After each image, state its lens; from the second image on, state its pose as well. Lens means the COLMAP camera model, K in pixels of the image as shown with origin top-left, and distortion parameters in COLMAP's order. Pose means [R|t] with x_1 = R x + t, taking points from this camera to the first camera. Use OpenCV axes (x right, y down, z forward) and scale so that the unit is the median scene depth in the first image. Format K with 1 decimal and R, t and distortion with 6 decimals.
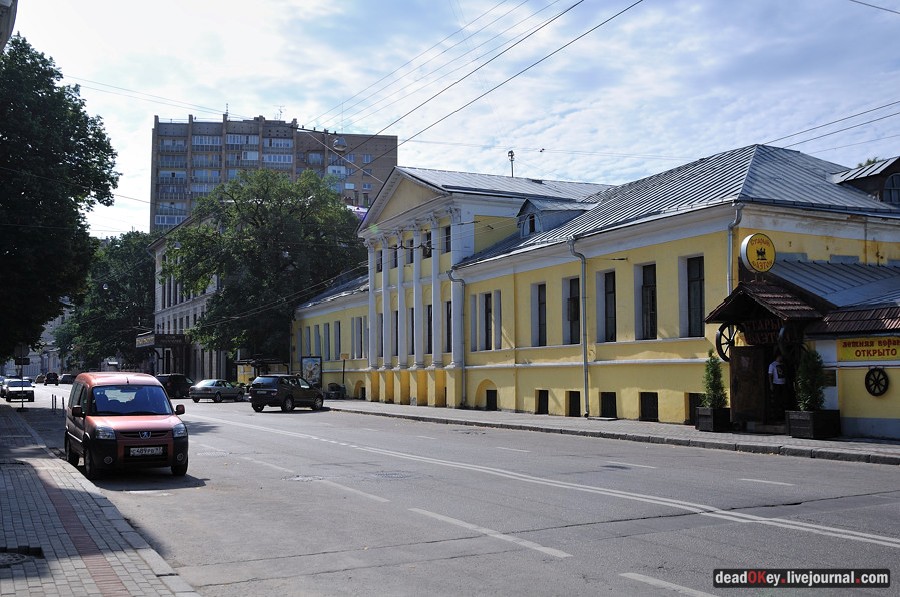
lens RADIAL K [[912.1, 0, 450.3], [0, 912.1, 325.5], [0, 0, 1]] dist [-0.096949, 0.002314]
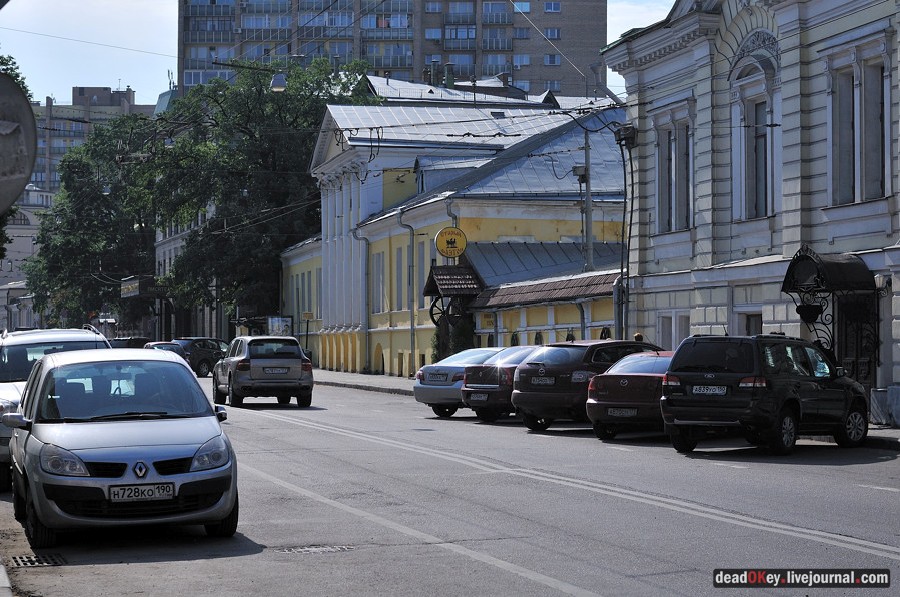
lens RADIAL K [[1933.1, 0, 450.0], [0, 1933.1, 298.5], [0, 0, 1]] dist [-0.021216, 0.003587]
pose [[0.977036, 0.001354, -0.213072, 0.469638], [0.005234, 0.999526, 0.030350, -0.042737], [0.213012, -0.030768, 0.976565, -0.846033]]
